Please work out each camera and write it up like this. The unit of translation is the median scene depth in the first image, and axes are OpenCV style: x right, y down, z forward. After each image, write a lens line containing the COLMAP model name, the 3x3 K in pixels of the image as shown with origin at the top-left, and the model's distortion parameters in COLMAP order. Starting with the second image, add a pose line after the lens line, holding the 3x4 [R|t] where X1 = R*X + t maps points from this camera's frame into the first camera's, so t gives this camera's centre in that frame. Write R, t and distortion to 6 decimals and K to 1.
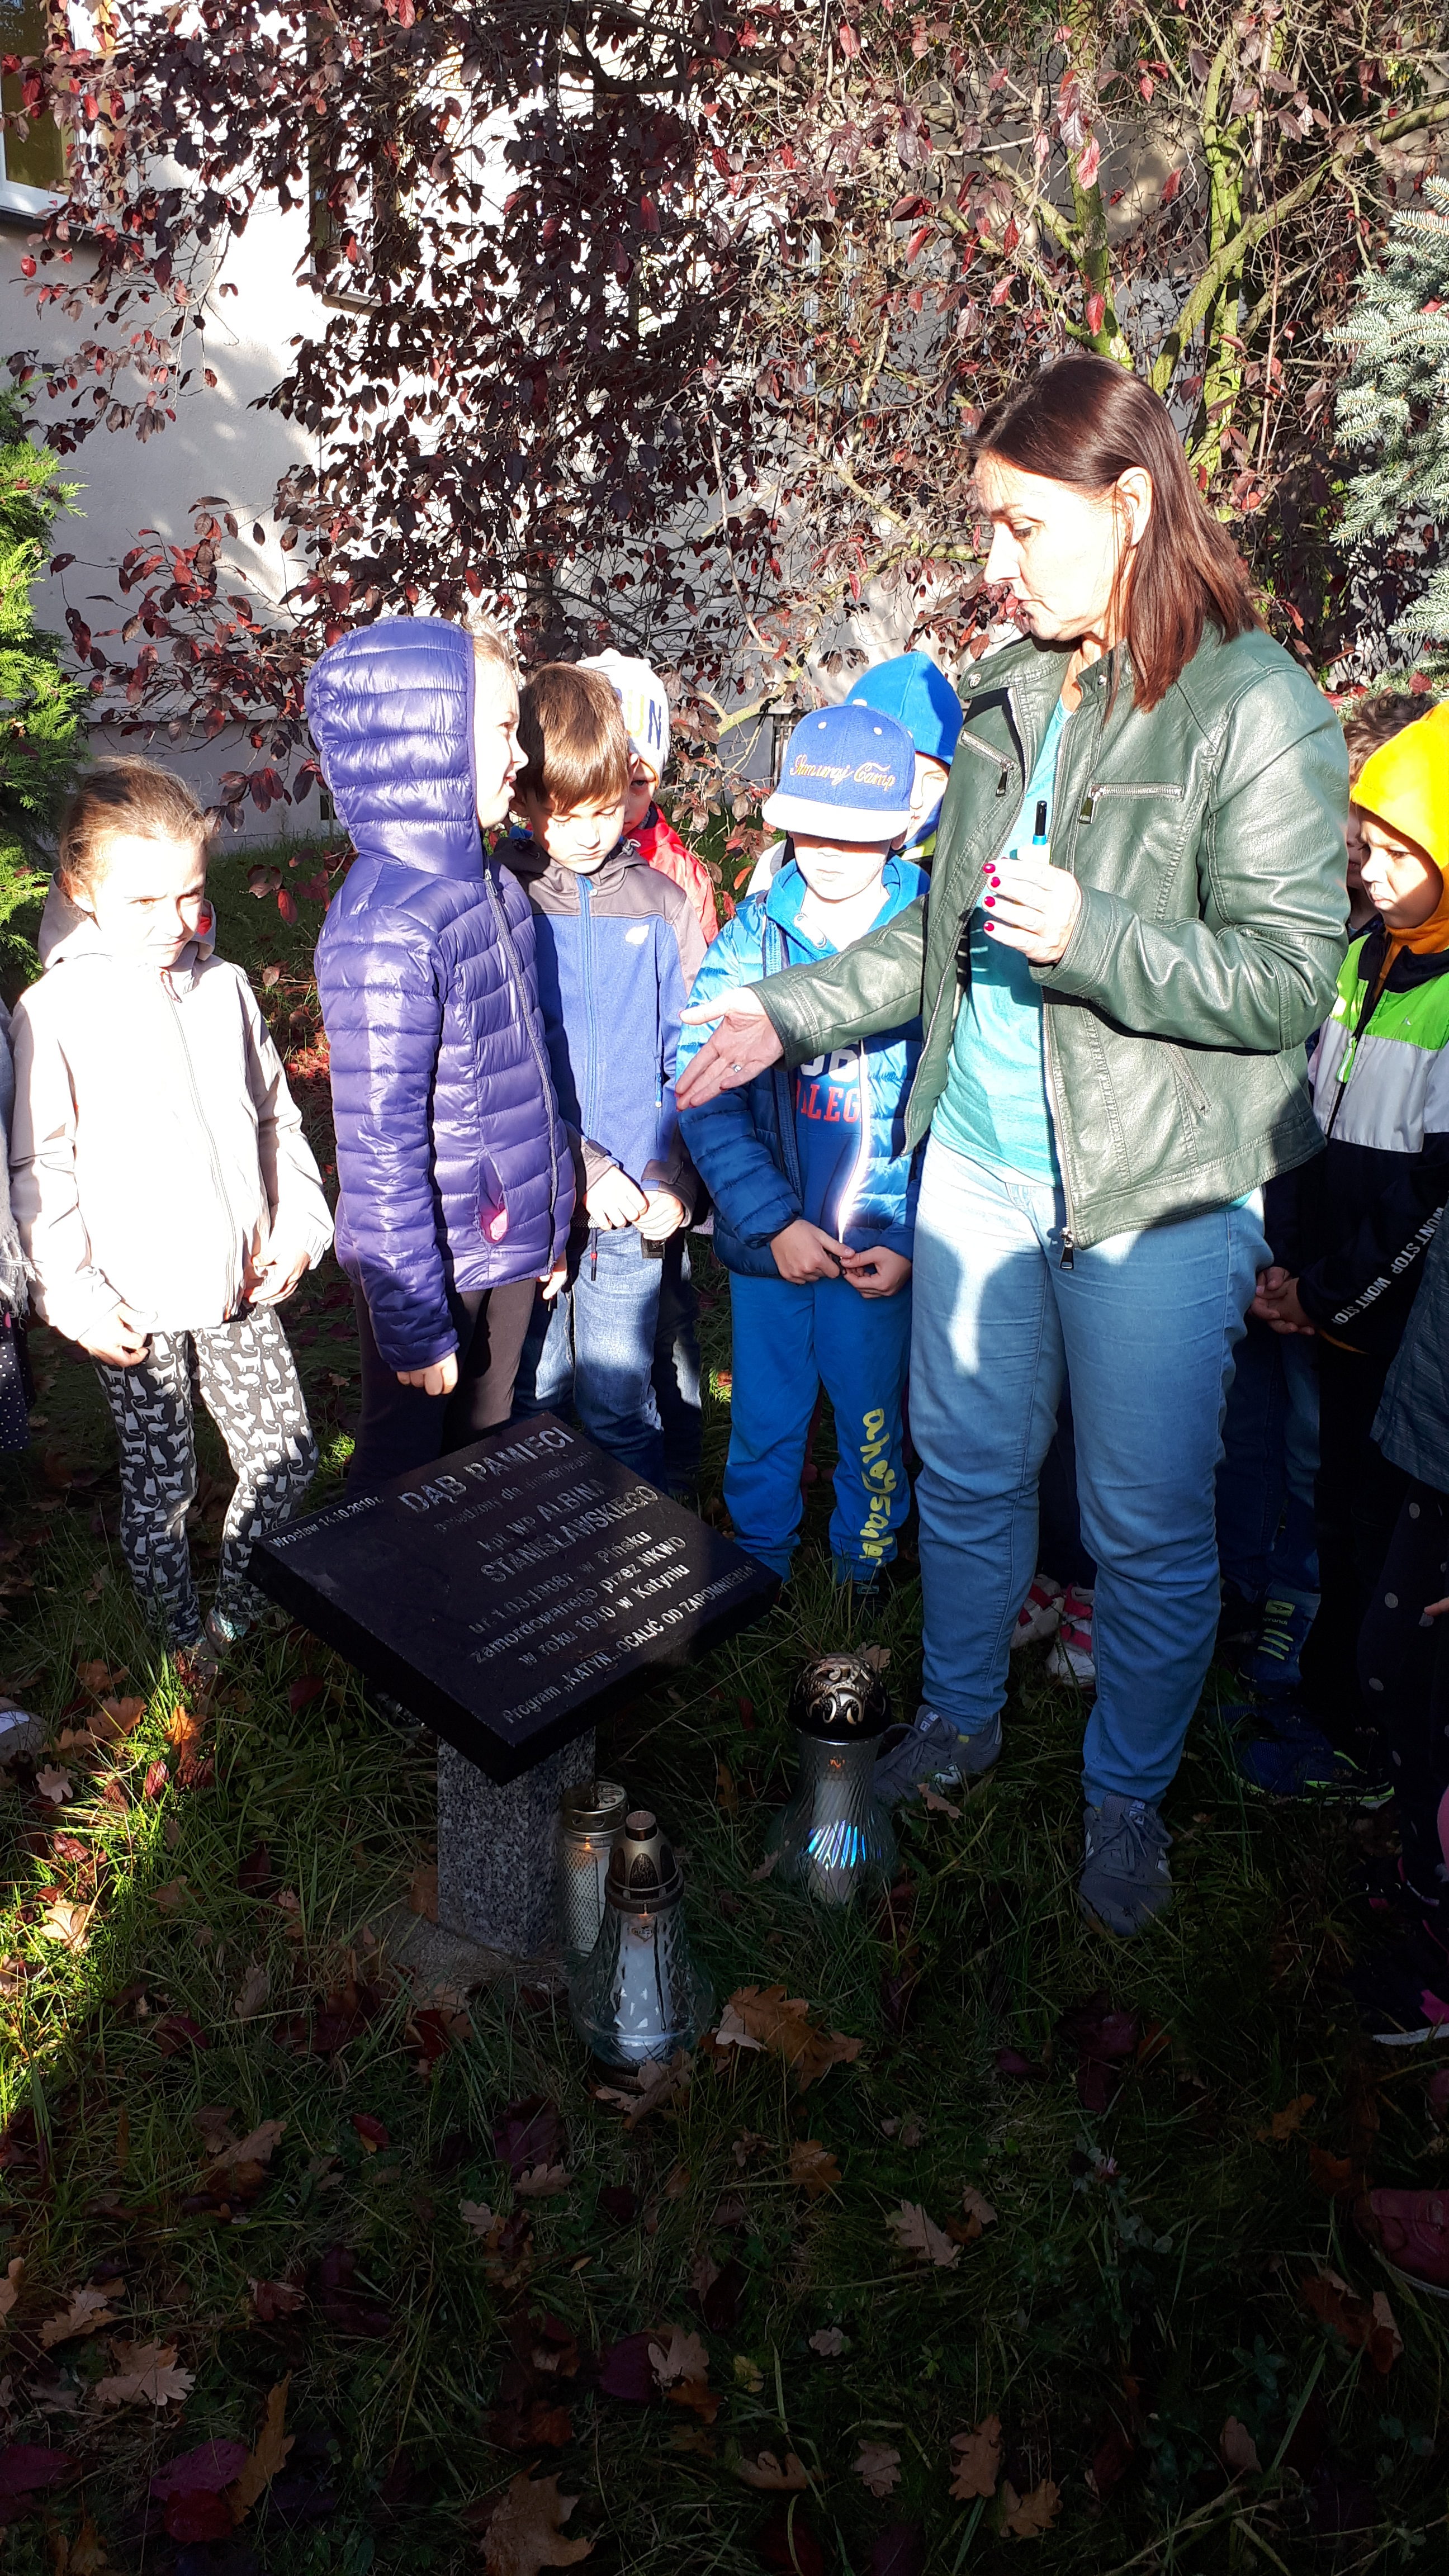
lens RADIAL K [[2032.9, 0, 724.5], [0, 2032.9, 1288.0], [0, 0, 1]] dist [-0.002297, -0.017198]
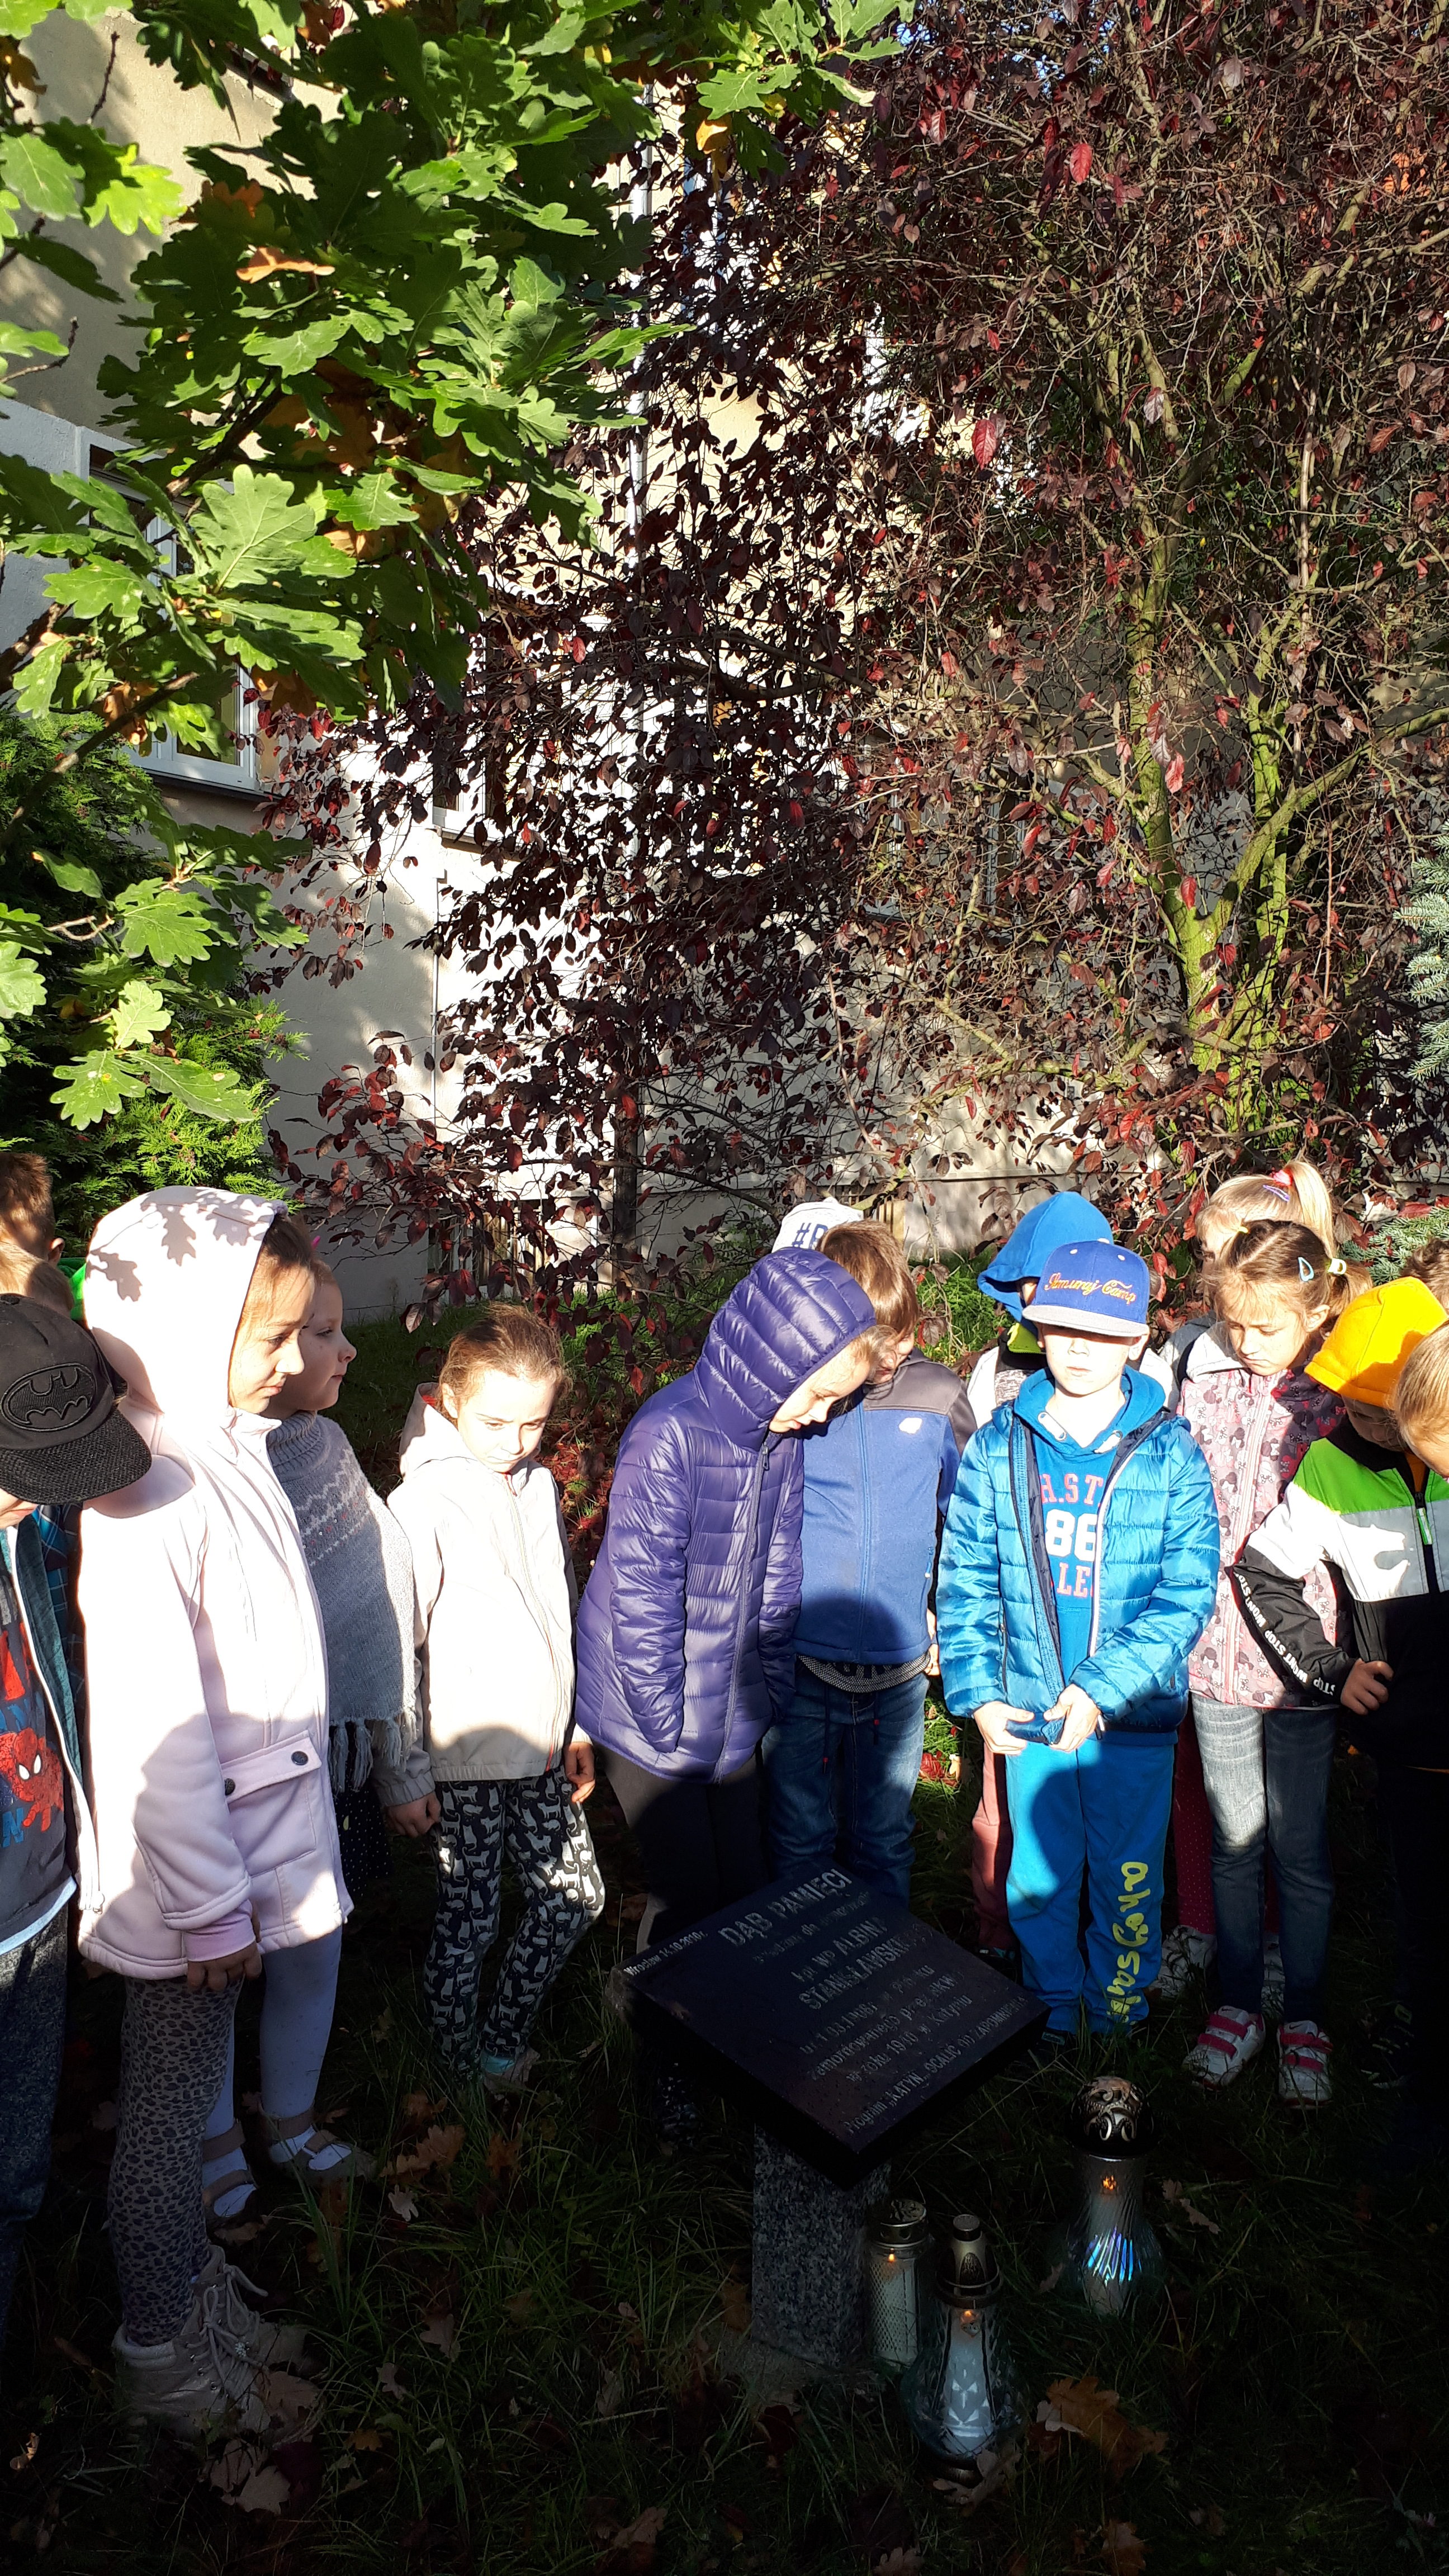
lens RADIAL K [[2032.9, 0, 724.5], [0, 2032.9, 1288.0], [0, 0, 1]] dist [-0.002297, -0.017198]
pose [[0.999797, -0.010901, -0.016929, -0.133271], [0.006956, 0.976000, -0.217658, -0.003871], [0.018895, 0.217496, 0.975878, -0.204653]]
